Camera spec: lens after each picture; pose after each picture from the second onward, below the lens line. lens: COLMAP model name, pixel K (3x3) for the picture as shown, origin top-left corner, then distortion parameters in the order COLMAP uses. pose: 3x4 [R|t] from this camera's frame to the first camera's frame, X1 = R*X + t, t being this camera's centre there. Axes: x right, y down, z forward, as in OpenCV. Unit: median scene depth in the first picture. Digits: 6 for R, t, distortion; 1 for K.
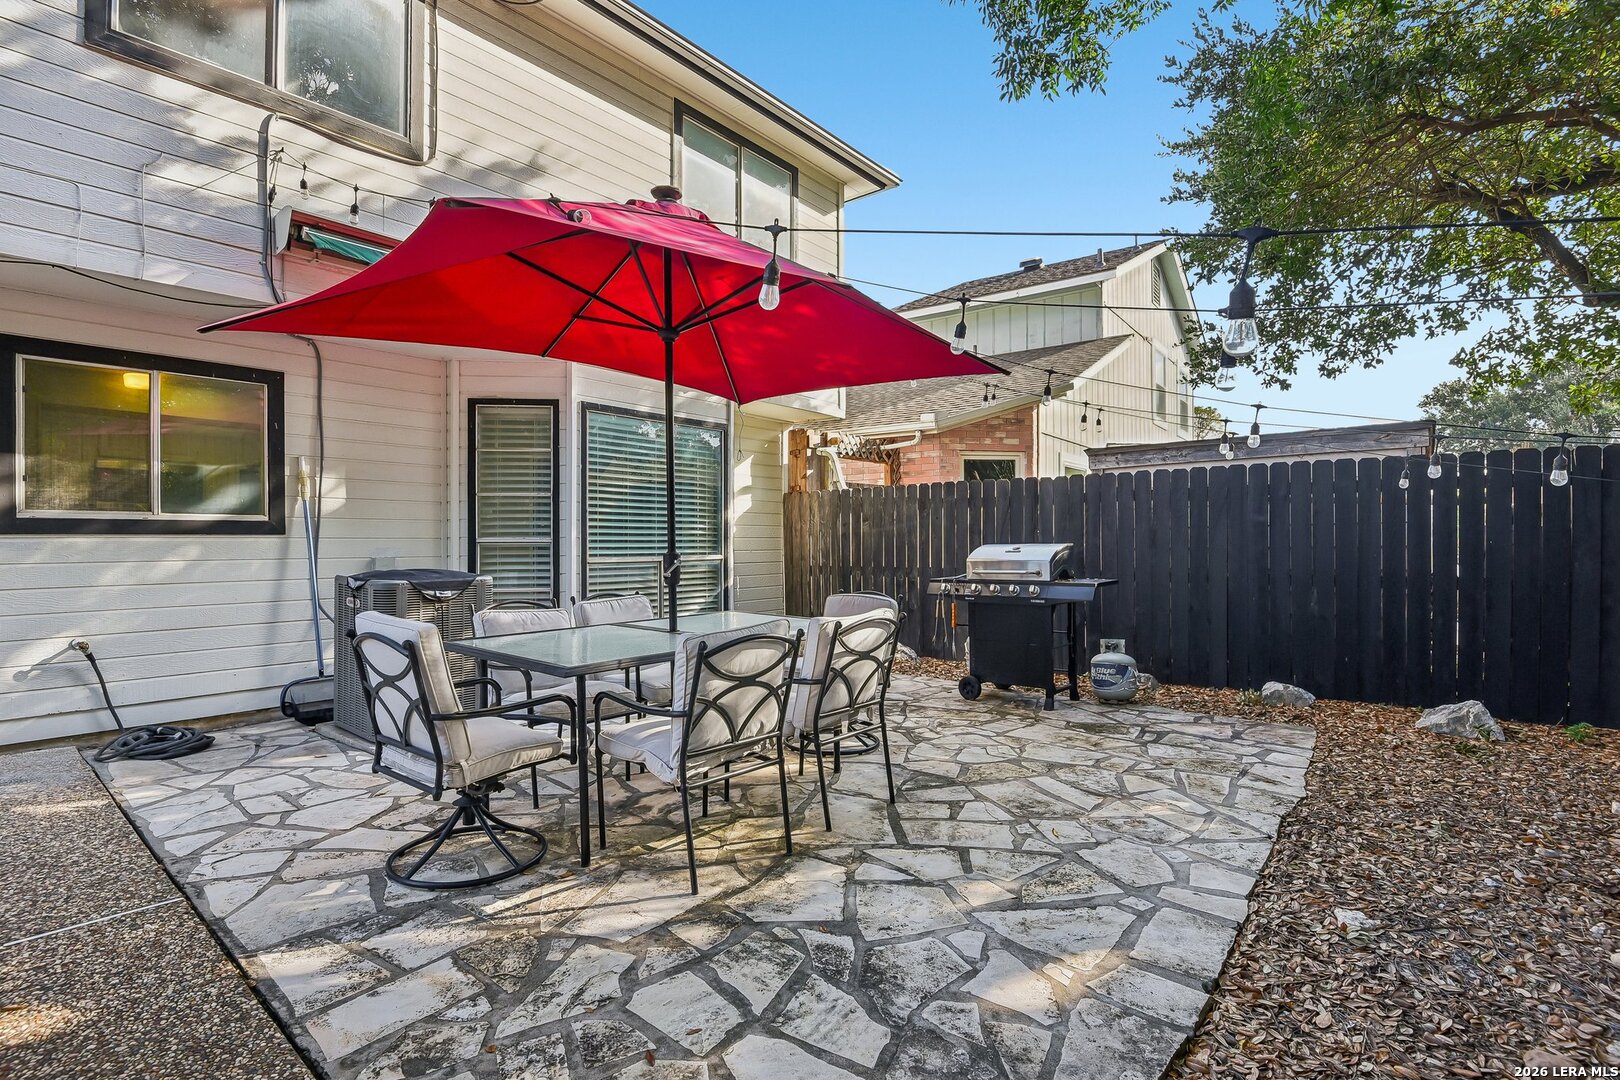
lens RADIAL K [[785.1, 0, 809.2], [0, 785.1, 537.5], [0, 0, 1]] dist [0.001622, -0.000109]
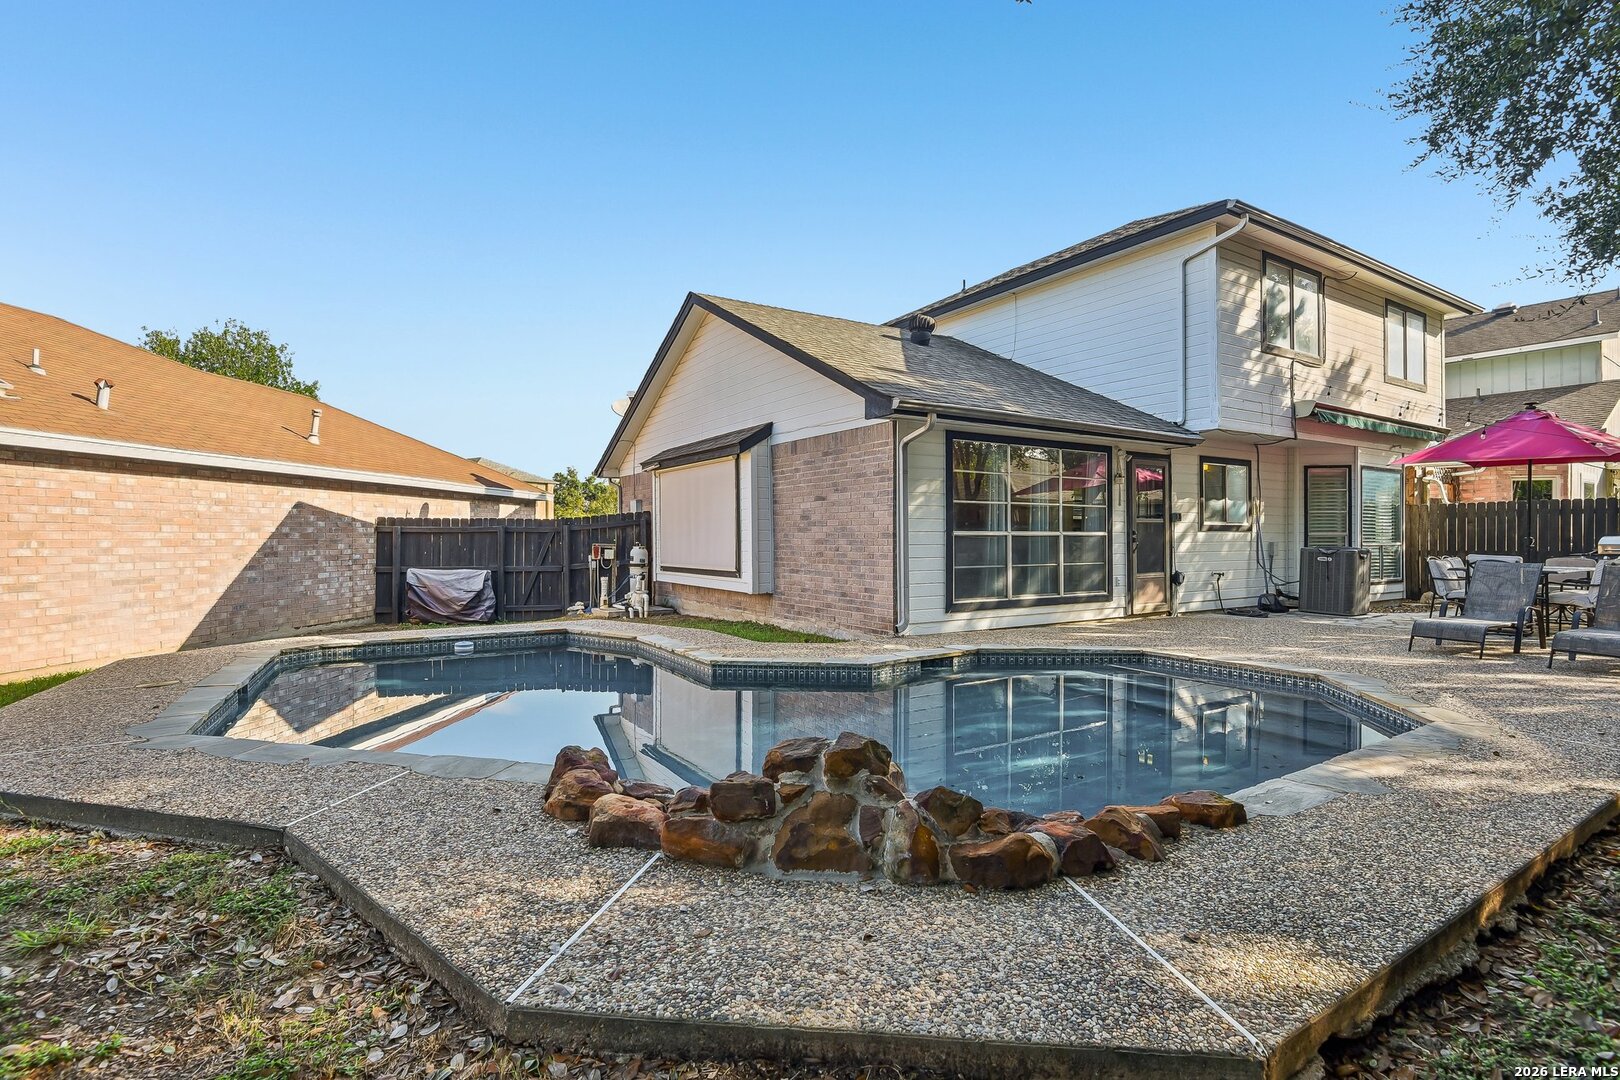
lens RADIAL K [[785.1, 0, 809.0], [0, 785.1, 539.3], [0, 0, 1]] dist [0.001622, -0.000109]
pose [[0.957088, -0.002323, -0.289788, -0.767098], [0.002789, 0.999995, 0.001195, 0.008289], [0.289783, -0.001952, 0.957090, -0.969353]]
